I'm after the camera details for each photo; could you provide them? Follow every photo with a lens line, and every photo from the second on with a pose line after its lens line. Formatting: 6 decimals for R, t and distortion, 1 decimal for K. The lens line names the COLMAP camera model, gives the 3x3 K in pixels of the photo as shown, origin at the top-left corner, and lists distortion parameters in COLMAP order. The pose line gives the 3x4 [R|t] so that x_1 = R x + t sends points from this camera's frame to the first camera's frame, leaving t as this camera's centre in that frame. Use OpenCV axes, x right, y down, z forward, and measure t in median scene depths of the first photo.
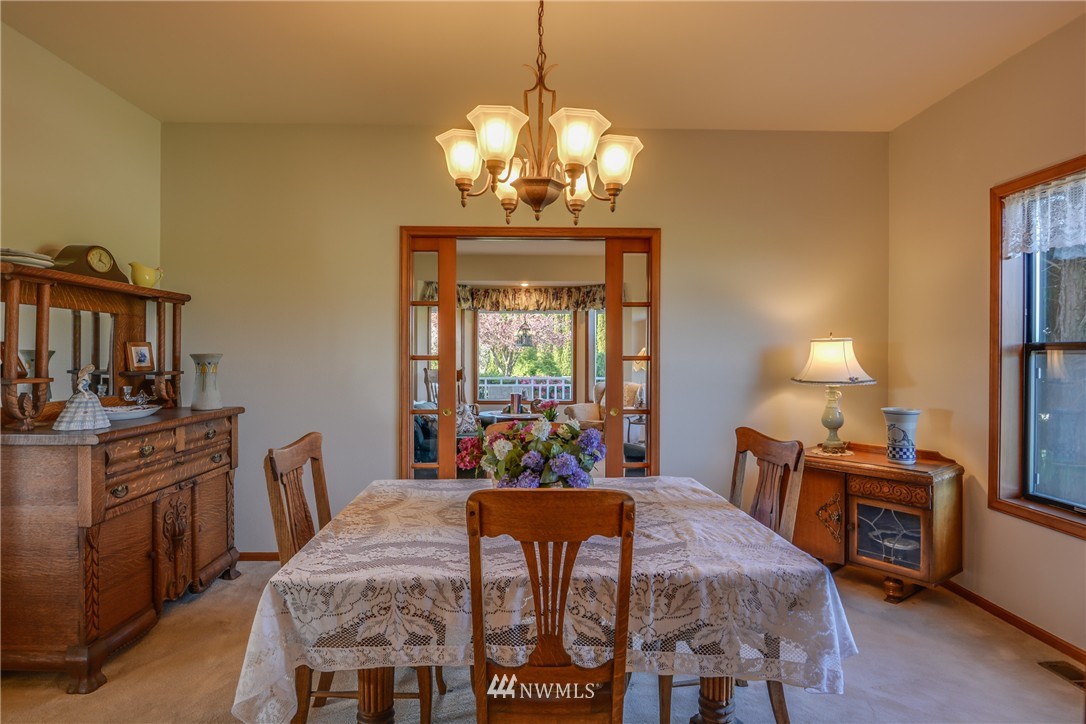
lens RADIAL K [[1008.3, 0, 543.0], [0, 1008.3, 362.0], [0, 0, 1]] dist [0.001062, -0.000121]
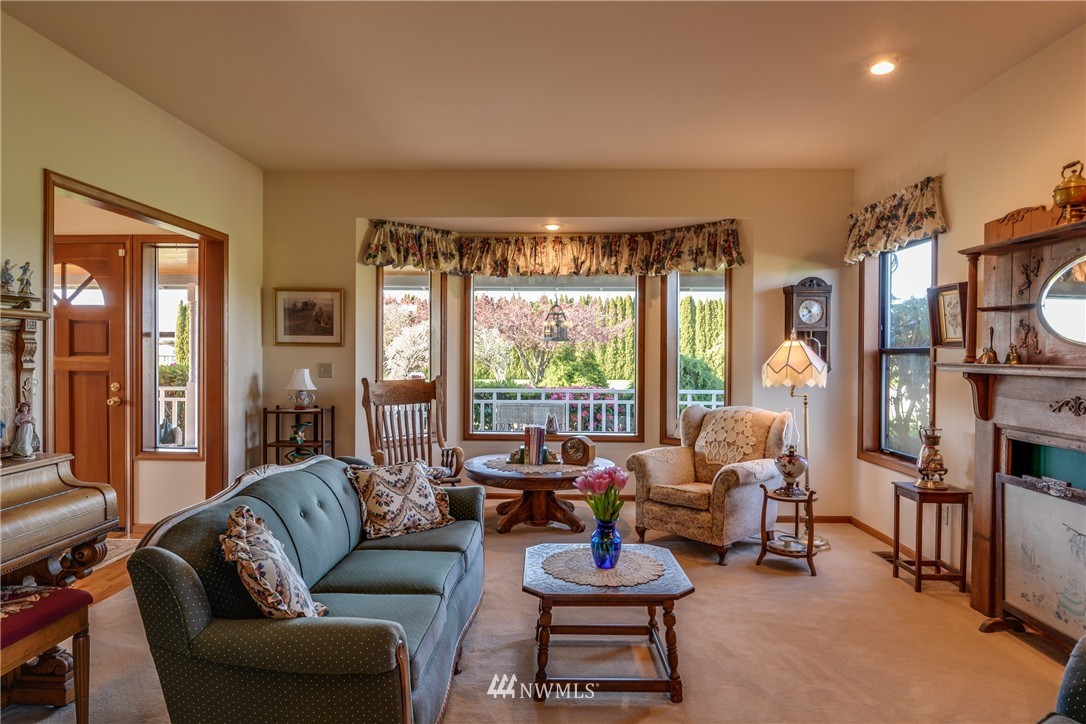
lens RADIAL K [[557.6, 0, 543.0], [0, 557.6, 362.0], [0, 0, 1]] dist [0.000877, -0.021058]
pose [[0.997780, 0.003619, -0.066505, -0.002690], [-0.003206, 0.999975, 0.006318, -0.004623], [0.066526, -0.006091, 0.997766, 0.688151]]
